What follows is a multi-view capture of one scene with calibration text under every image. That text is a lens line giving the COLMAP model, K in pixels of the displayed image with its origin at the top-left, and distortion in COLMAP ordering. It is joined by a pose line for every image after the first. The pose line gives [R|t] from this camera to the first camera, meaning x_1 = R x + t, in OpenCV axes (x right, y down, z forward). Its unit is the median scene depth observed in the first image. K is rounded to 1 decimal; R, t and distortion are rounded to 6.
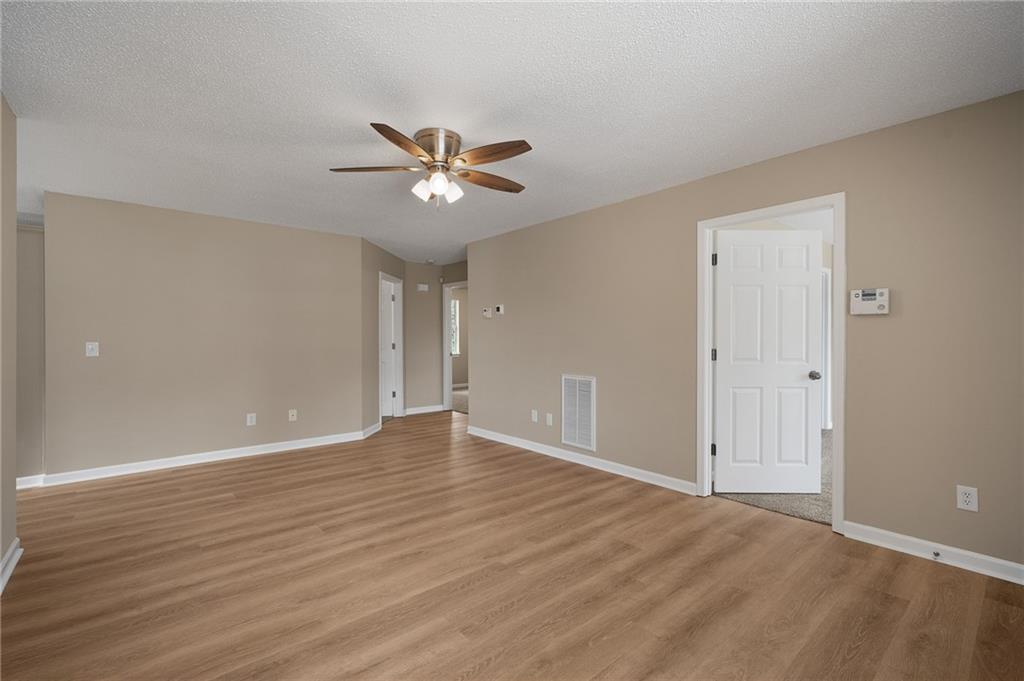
lens RADIAL K [[451.3, 0, 513.8], [0, 451.3, 341.3], [0, 0, 1]] dist [0.000110, -0.000074]
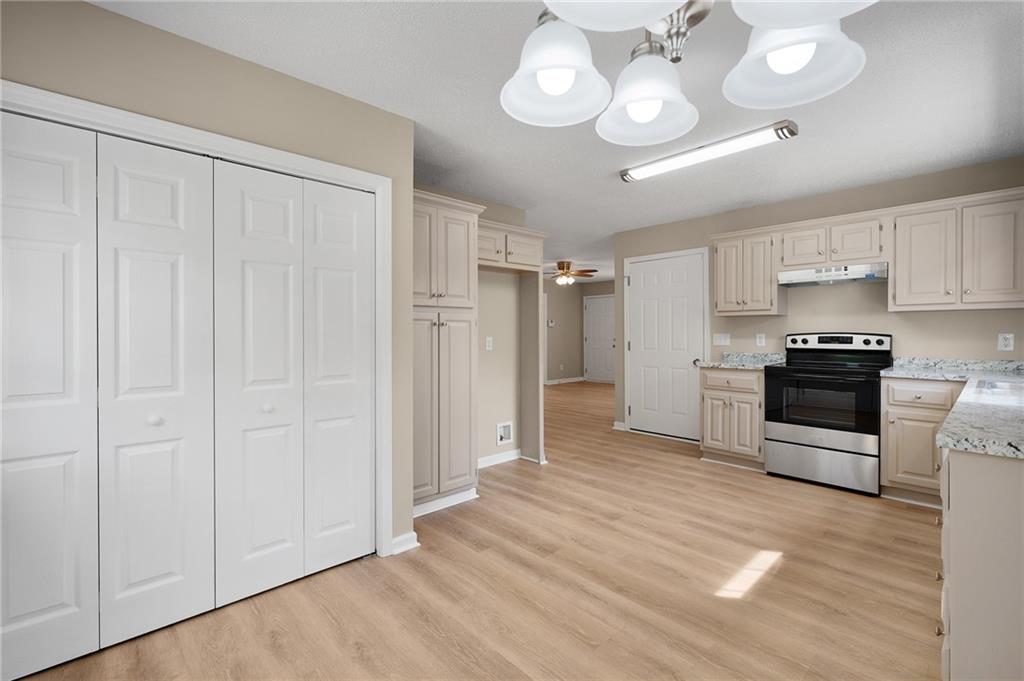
lens RADIAL K [[454.5, 0, 505.6], [0, 454.5, 335.3], [0, 0, 1]] dist [-0.000656, -0.000058]
pose [[-0.033451, -0.004762, 0.999429, -2.771843], [0.014181, 0.999886, 0.005239, -0.008185], [-0.999340, 0.014349, -0.033379, 1.342657]]
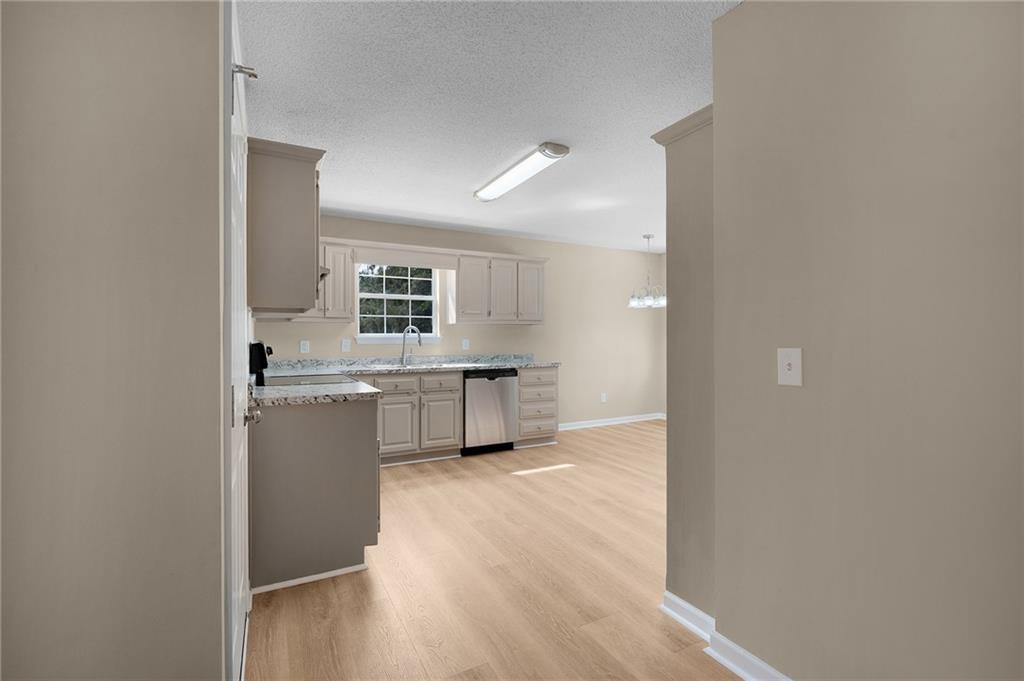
lens RADIAL K [[454.5, 0, 505.6], [0, 454.5, 335.3], [0, 0, 1]] dist [-0.000656, -0.000058]
pose [[-0.217382, -0.001494, -0.976086, -0.654269], [-0.006440, 0.999979, -0.000096, -0.009310], [0.976065, 0.006265, -0.217387, 1.094213]]
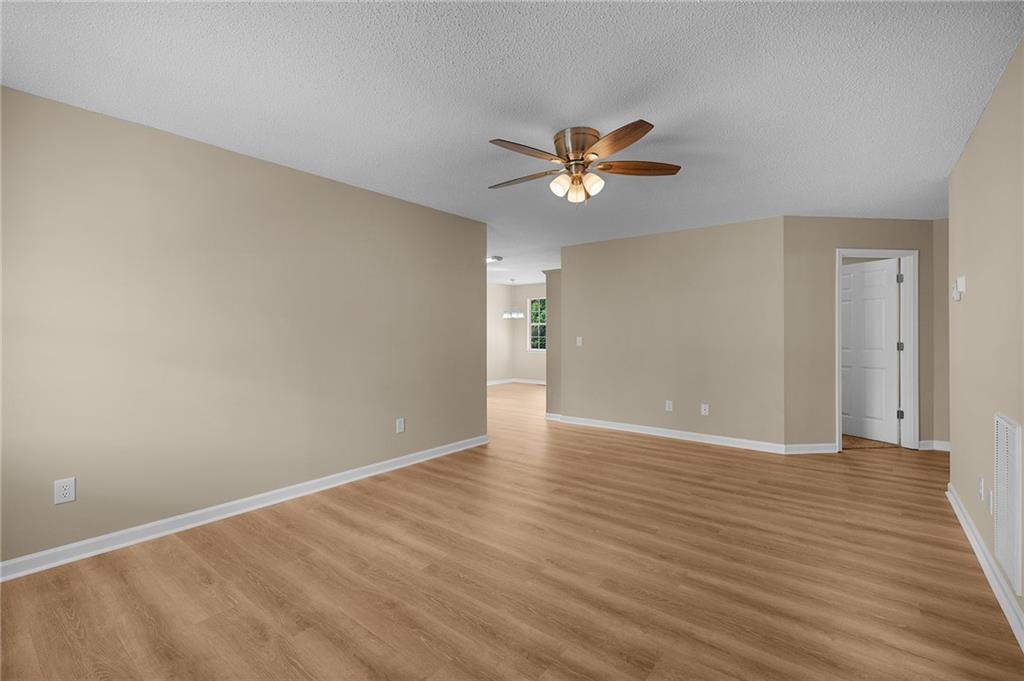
lens RADIAL K [[454.5, 0, 505.6], [0, 454.5, 335.3], [0, 0, 1]] dist [-0.000656, -0.000058]
pose [[0.178425, 0.003506, -0.983947, 0.732625], [-0.007333, 0.999971, 0.002233, -0.007069], [0.983926, 0.006817, 0.178446, 0.602013]]
